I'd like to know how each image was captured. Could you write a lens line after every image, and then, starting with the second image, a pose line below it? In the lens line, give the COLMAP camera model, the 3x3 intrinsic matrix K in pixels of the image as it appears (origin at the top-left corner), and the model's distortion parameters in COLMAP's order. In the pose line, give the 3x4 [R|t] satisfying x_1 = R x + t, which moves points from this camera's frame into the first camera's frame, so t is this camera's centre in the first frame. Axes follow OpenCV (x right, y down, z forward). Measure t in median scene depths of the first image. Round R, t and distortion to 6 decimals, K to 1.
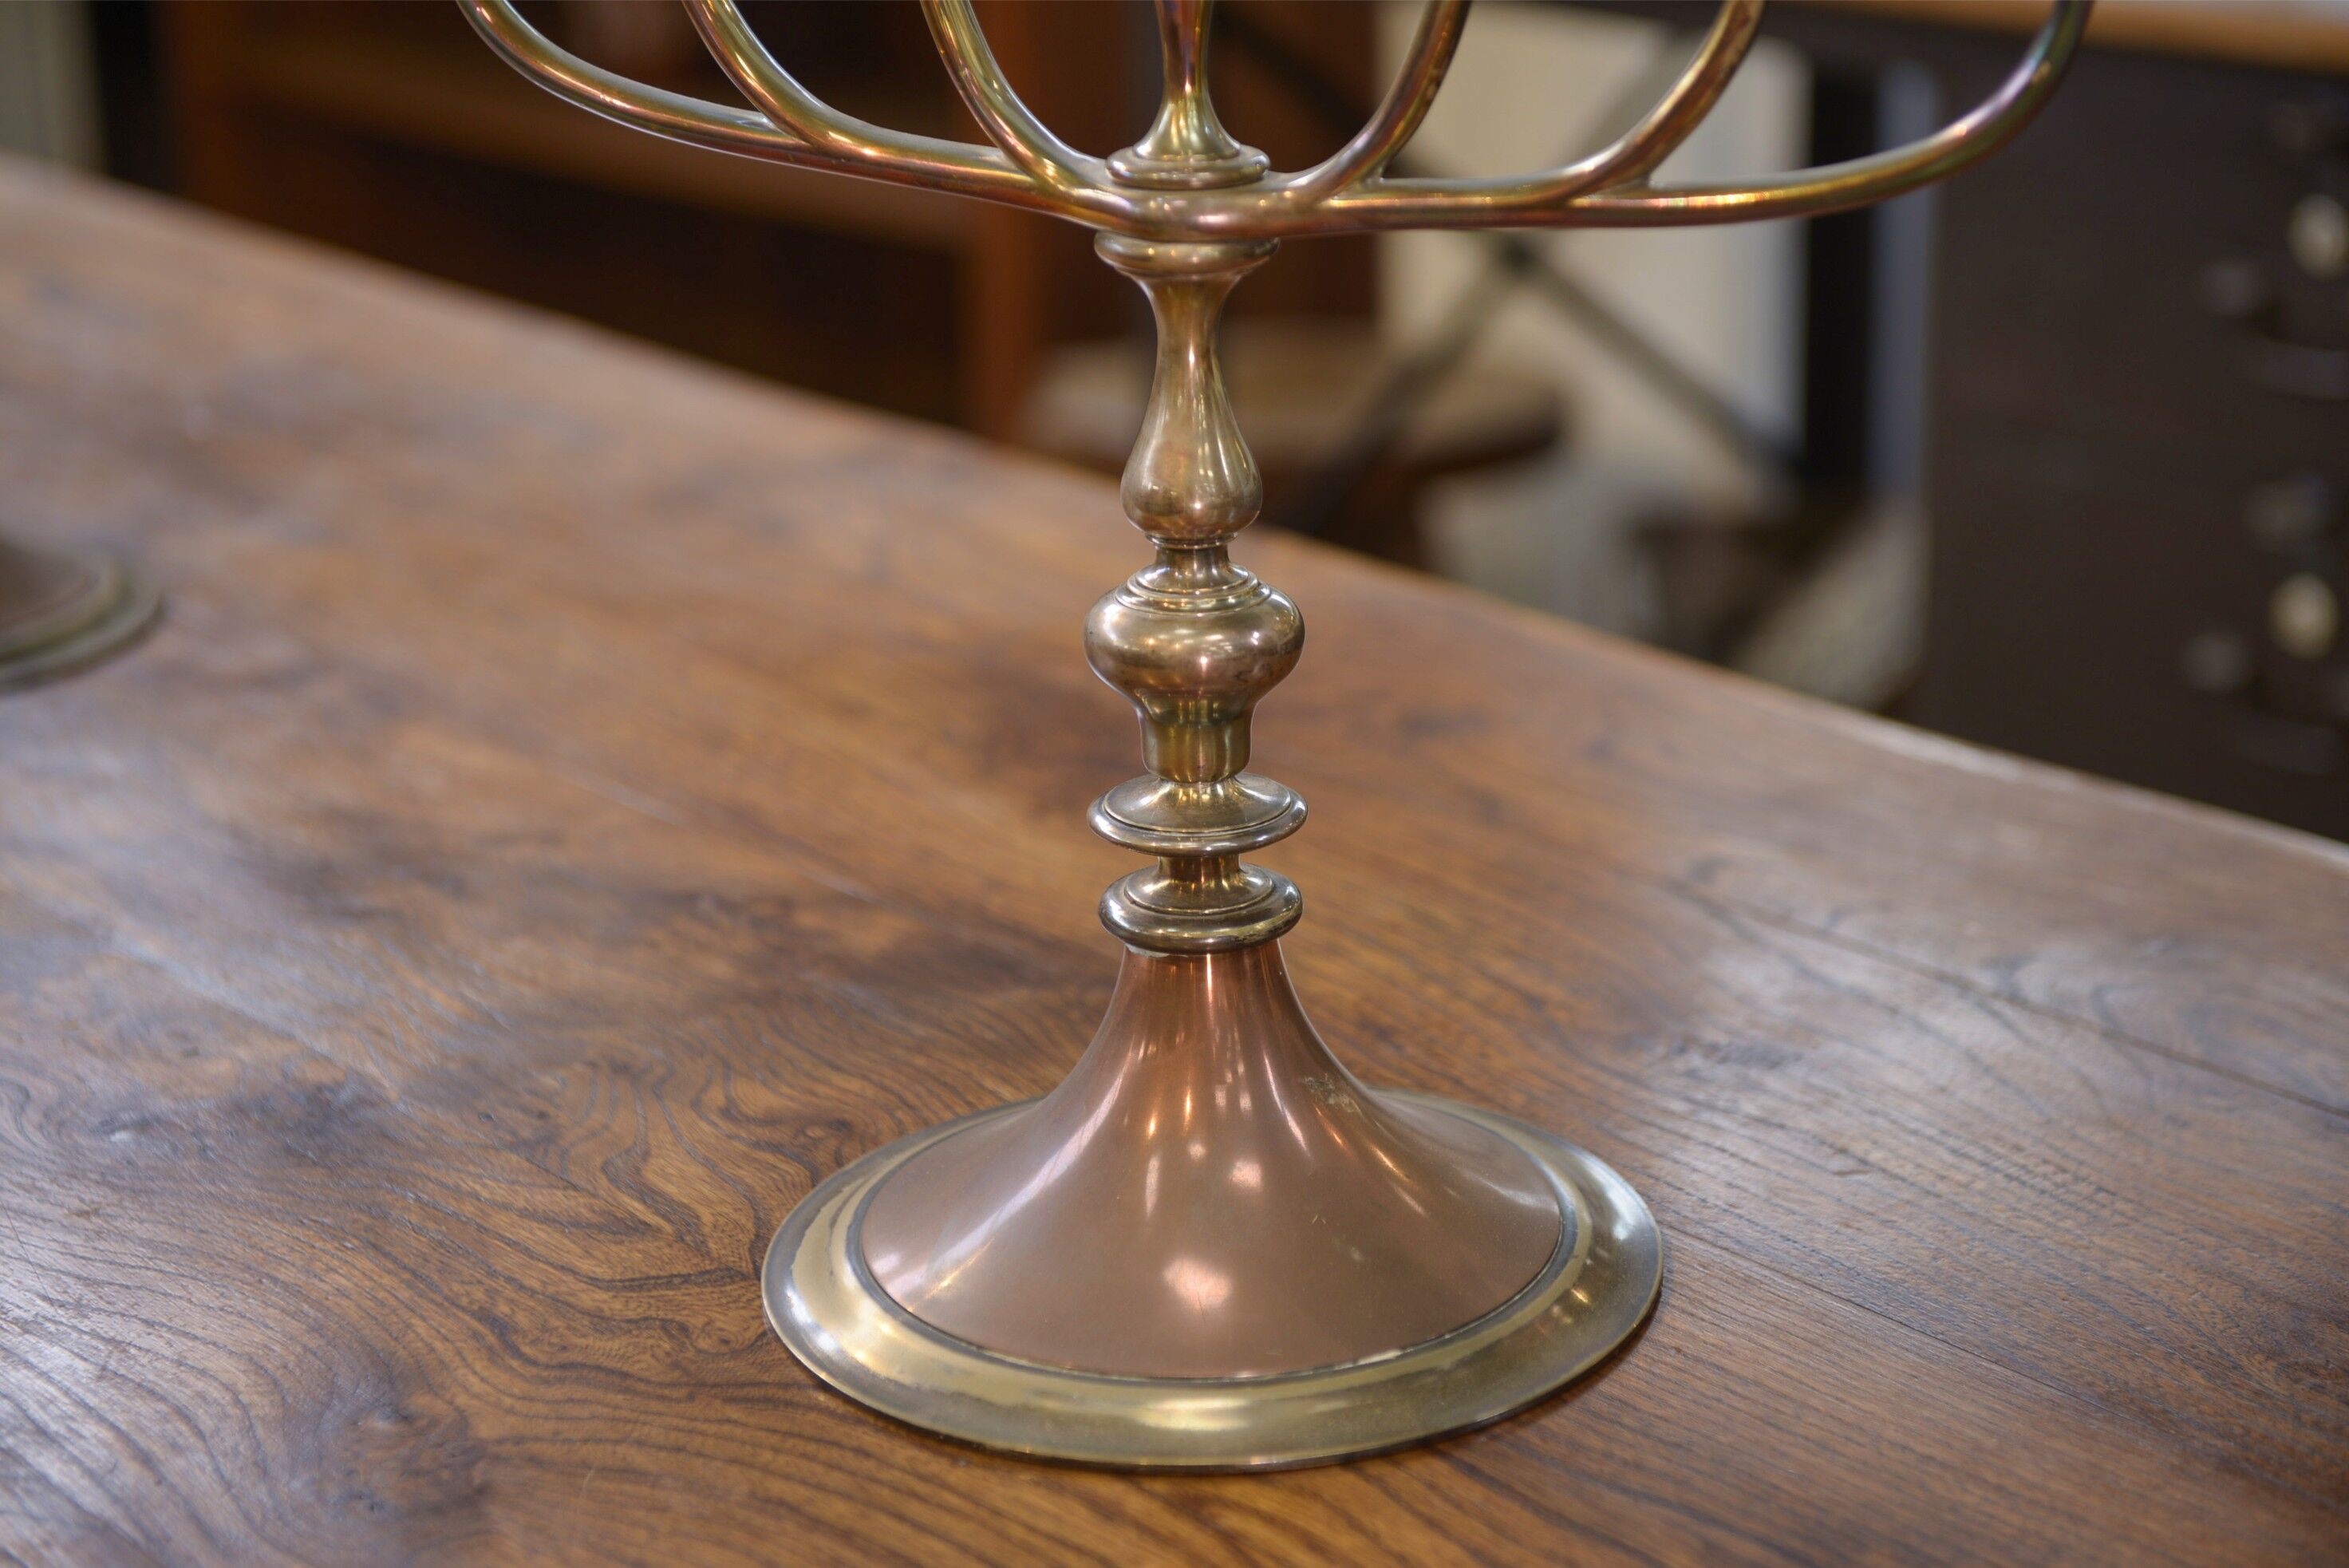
lens RADIAL K [[4519.6, 0, 1174.5], [0, 4519.6, 784.0], [0, 0, 1]] dist [0.125032, -0.289375]
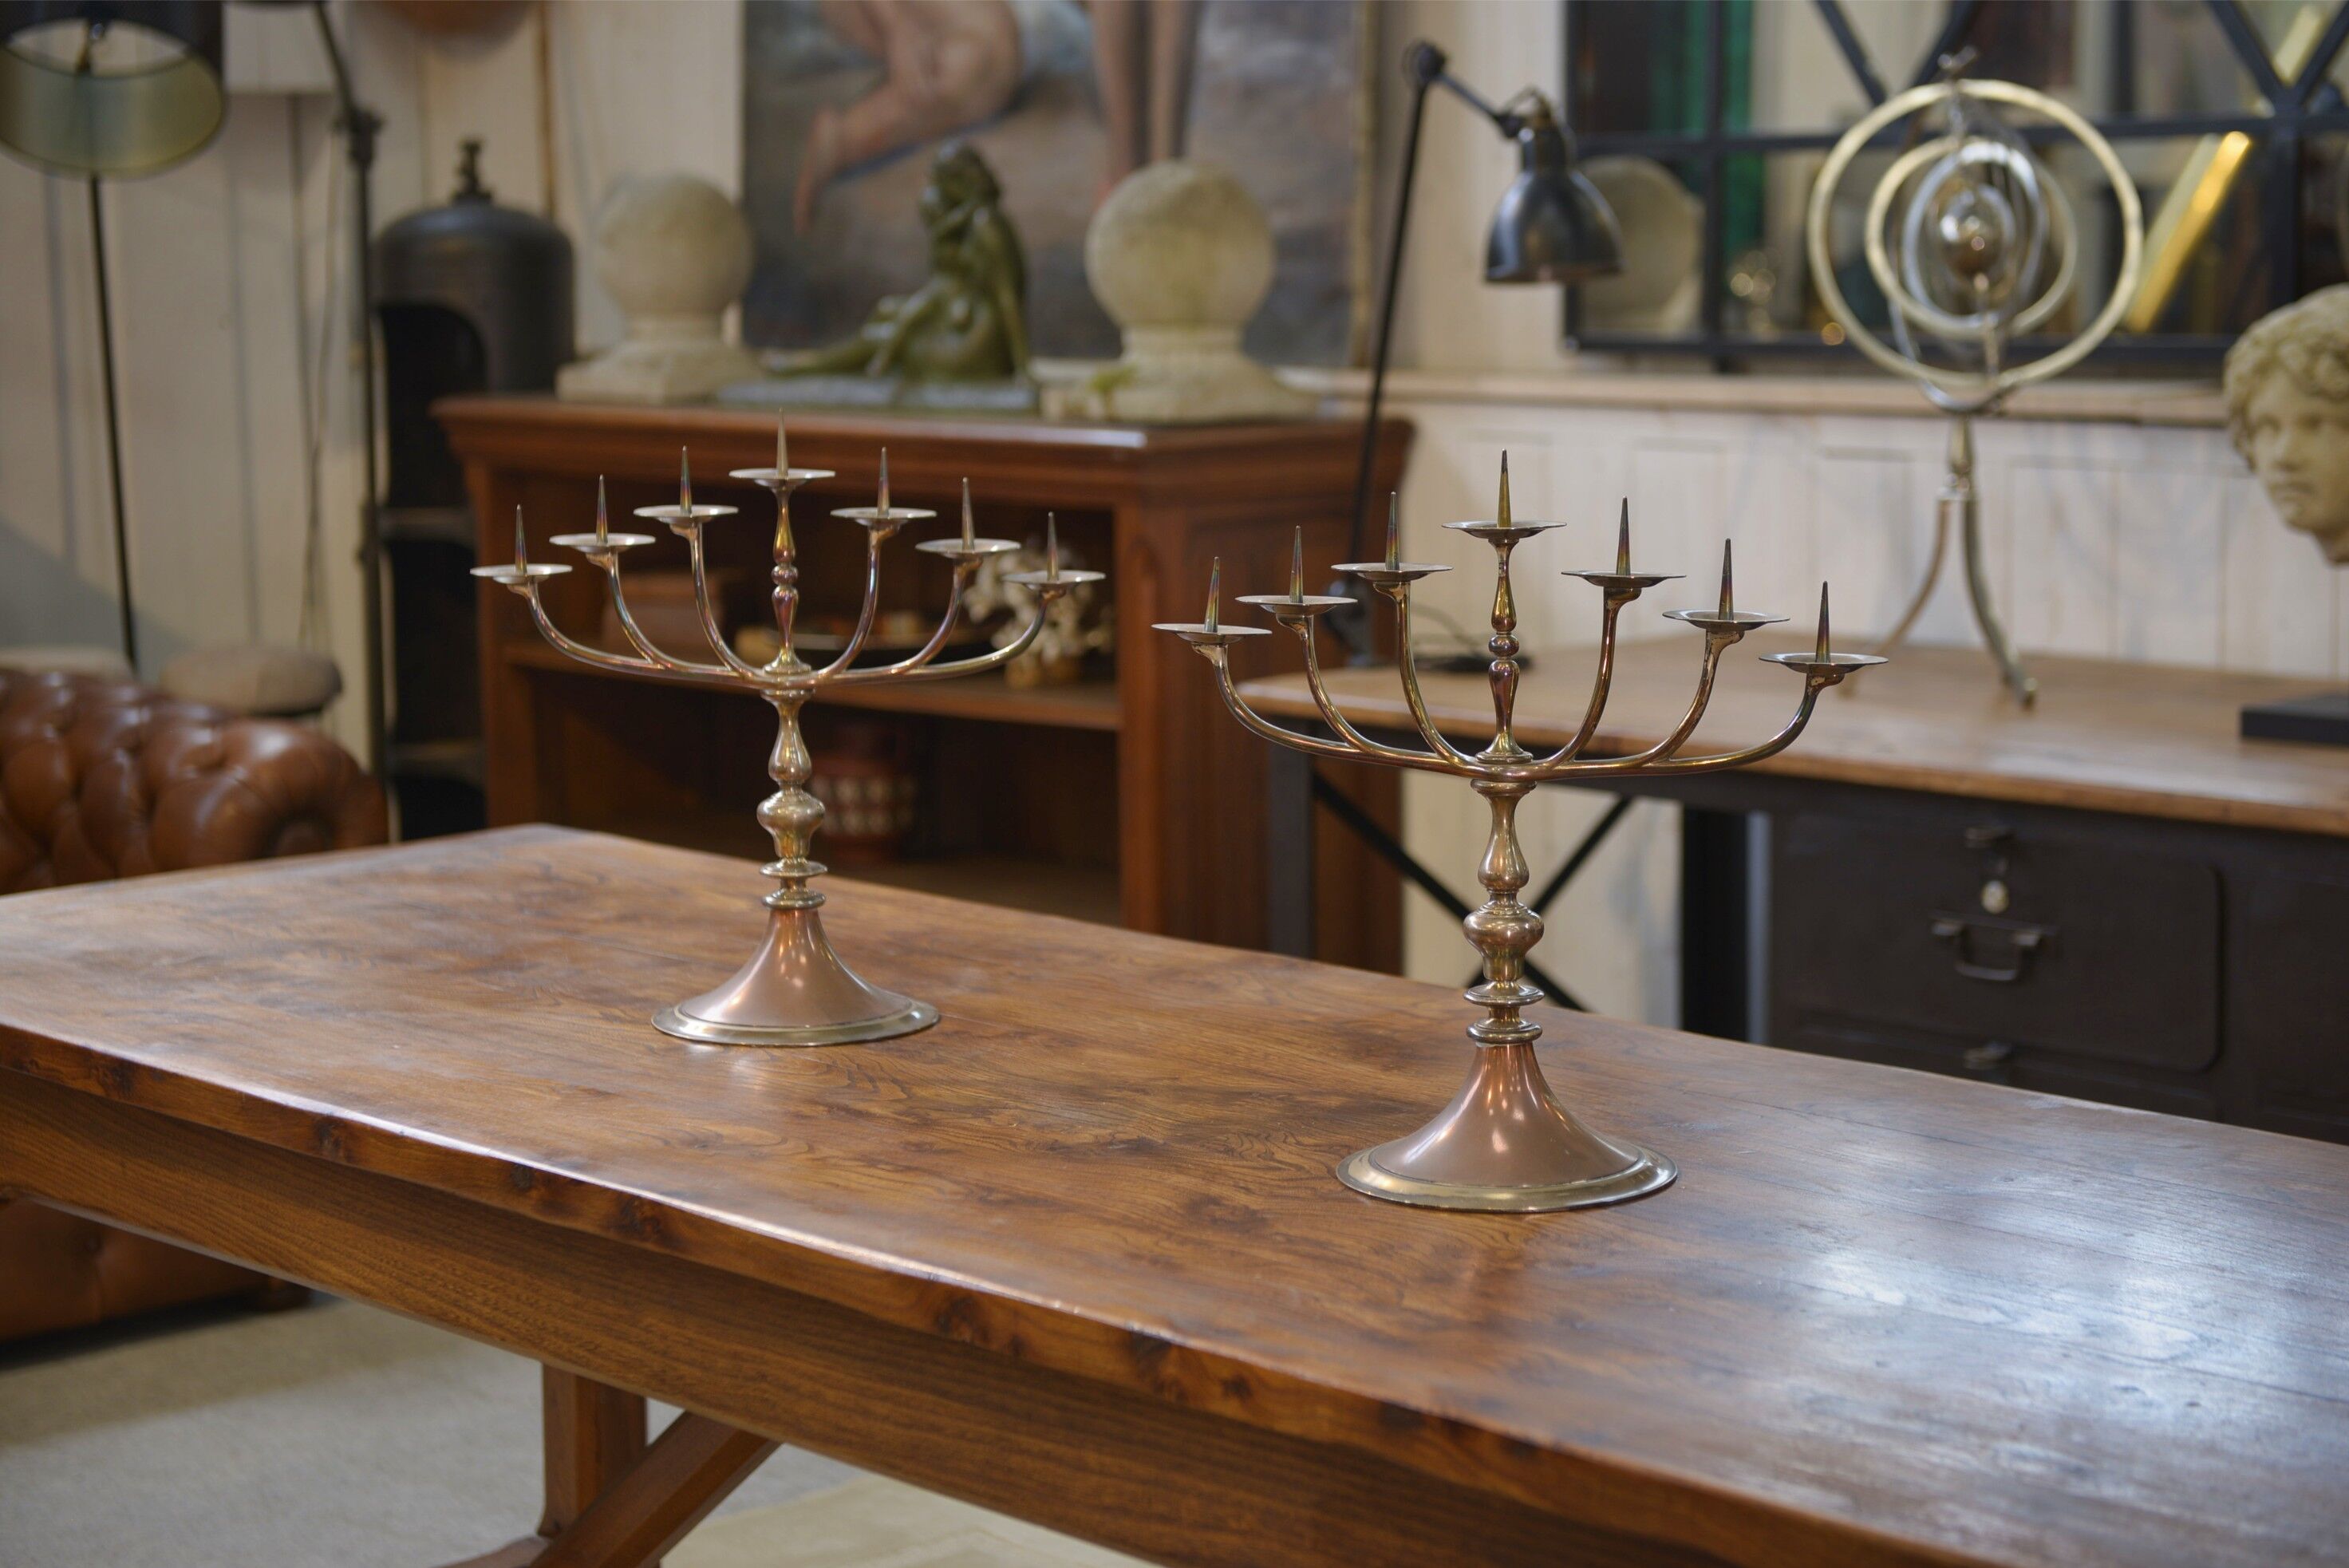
lens RADIAL K [[4519.6, 0, 1174.5], [0, 4519.6, 784.0], [0, 0, 1]] dist [0.125032, -0.289375]
pose [[0.999504, 0.003981, 0.031234, -0.283818], [0.002047, 0.981657, -0.190647, 0.407984], [-0.031420, 0.190616, 0.981162, -1.717662]]
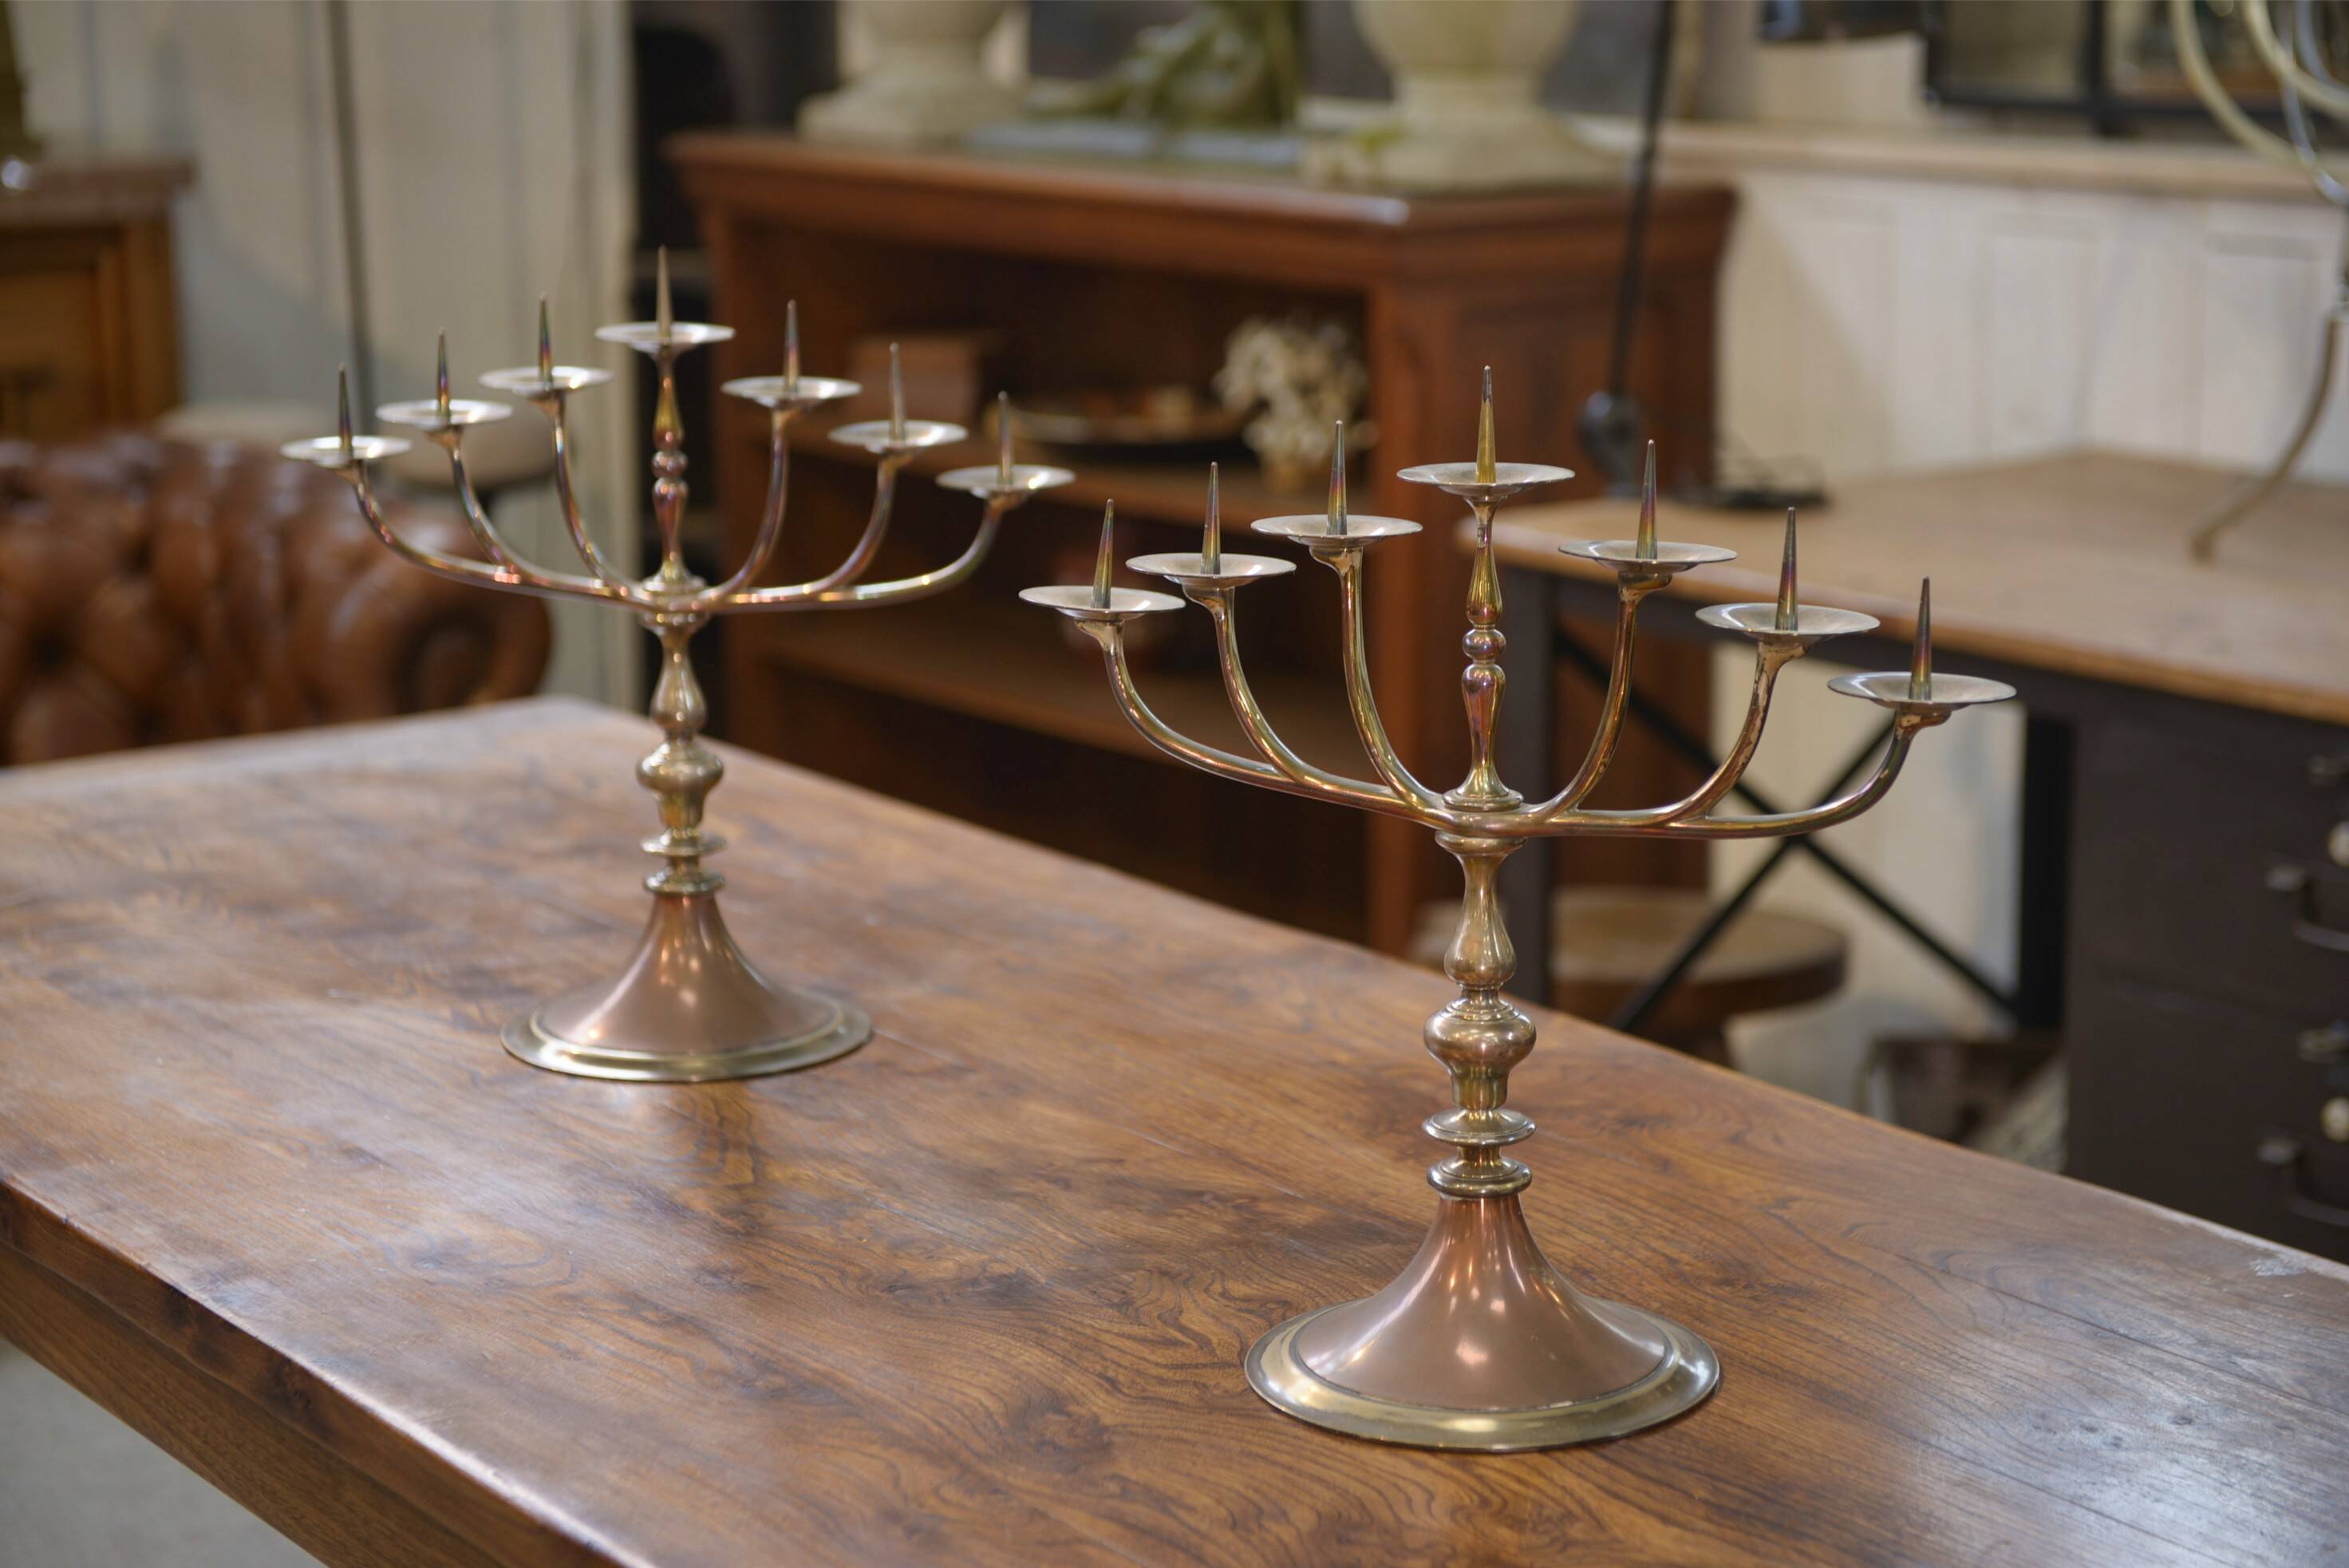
lens RADIAL K [[4519.6, 0, 1174.5], [0, 4519.6, 784.0], [0, 0, 1]] dist [0.125032, -0.289375]
pose [[0.995712, 0.031854, -0.086848, 0.039766], [-0.042065, 0.992074, -0.118404, 0.098088], [0.082388, 0.121549, 0.989160, -0.975471]]
